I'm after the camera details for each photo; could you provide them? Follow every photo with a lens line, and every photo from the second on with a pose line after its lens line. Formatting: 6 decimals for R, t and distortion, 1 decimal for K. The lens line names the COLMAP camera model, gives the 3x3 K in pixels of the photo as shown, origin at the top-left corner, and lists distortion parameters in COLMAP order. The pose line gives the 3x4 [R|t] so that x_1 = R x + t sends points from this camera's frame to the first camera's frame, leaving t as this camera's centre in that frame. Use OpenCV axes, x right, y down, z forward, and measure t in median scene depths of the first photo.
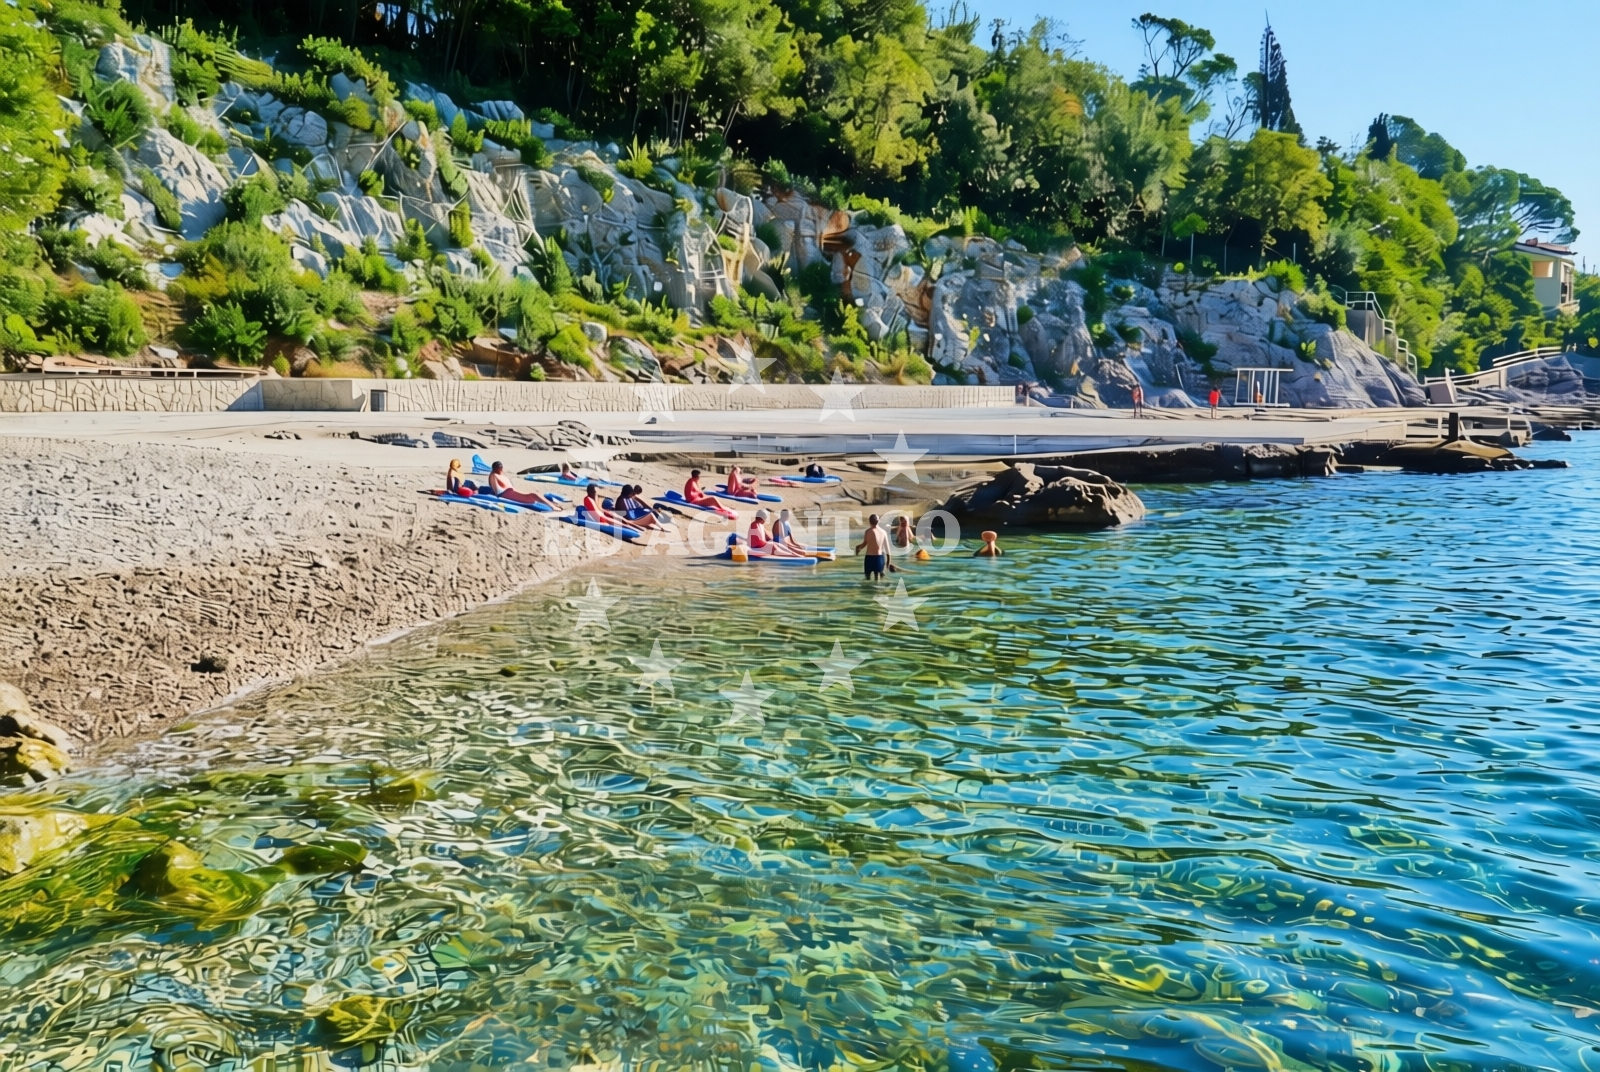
lens RADIAL K [[1289.6, 0, 742.0], [0, 1289.6, 537.2], [0, 0, 1]] dist [0.009925, 0.006360]
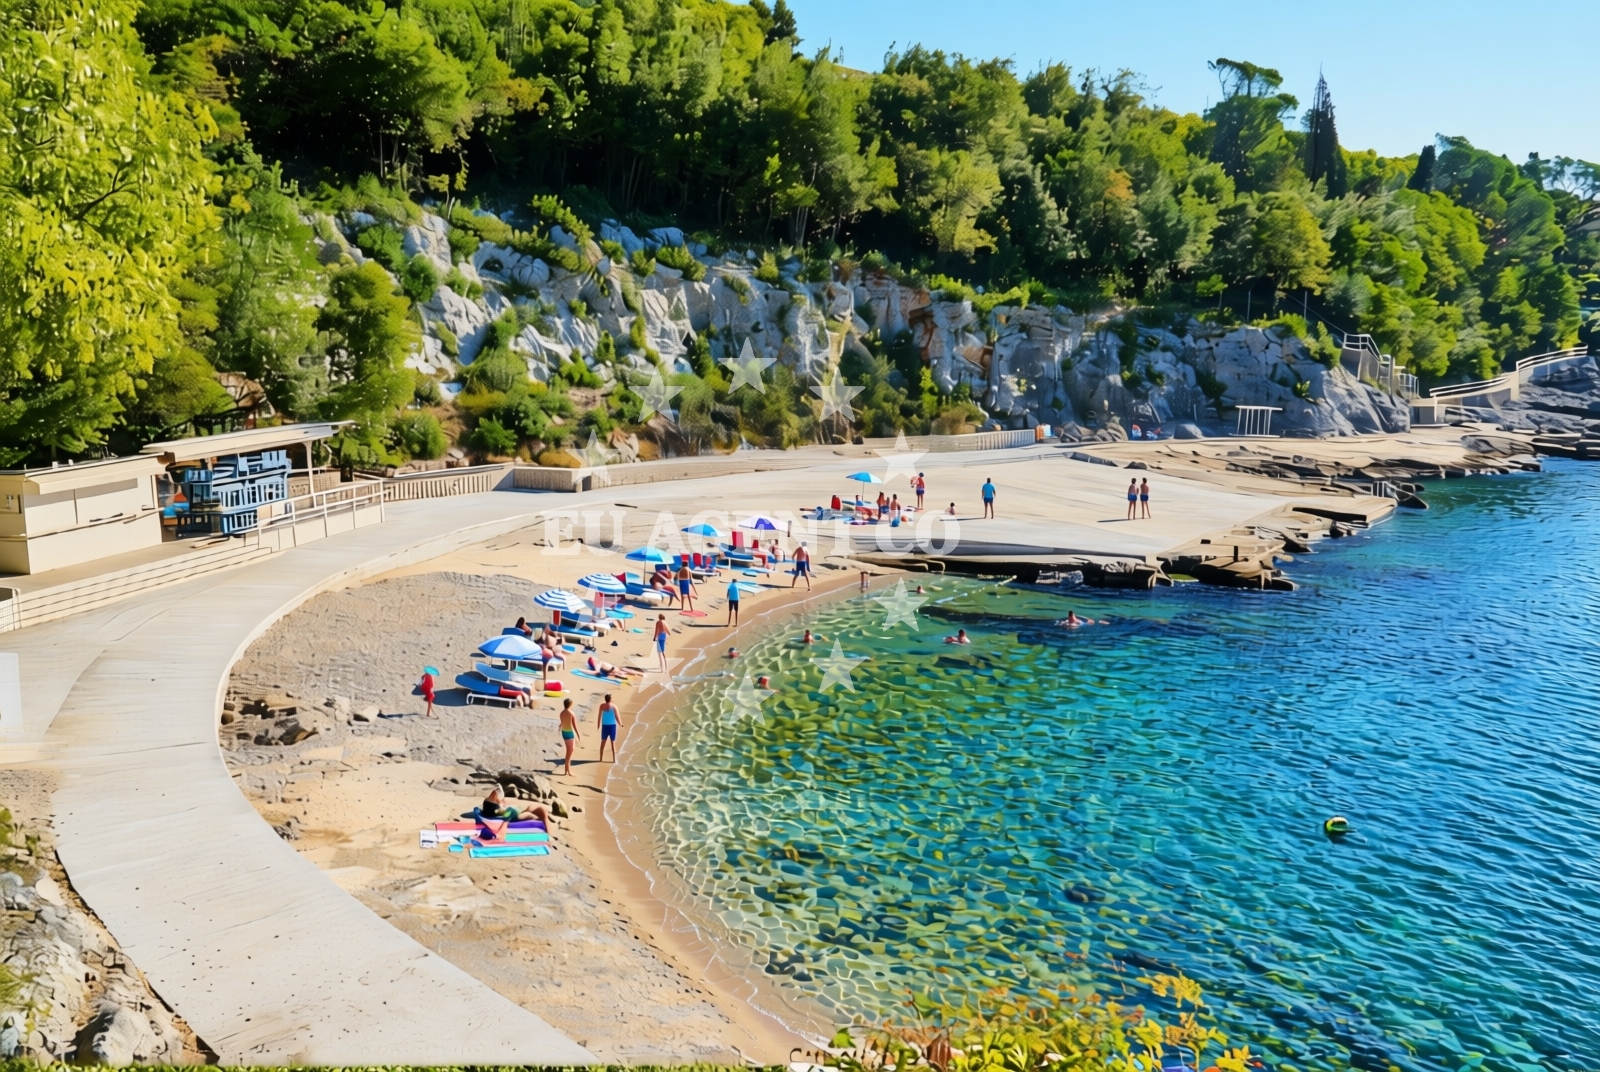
lens RADIAL K [[1284.1, 0, 800.0], [0, 1284.1, 536.0], [0, 0, 1]] dist [-0.007818, -0.041664]
pose [[0.996581, 0.023359, -0.079252, 0.070974], [-0.017066, 0.996715, 0.079170, -0.121463], [0.080841, -0.077547, 0.993706, -0.377417]]
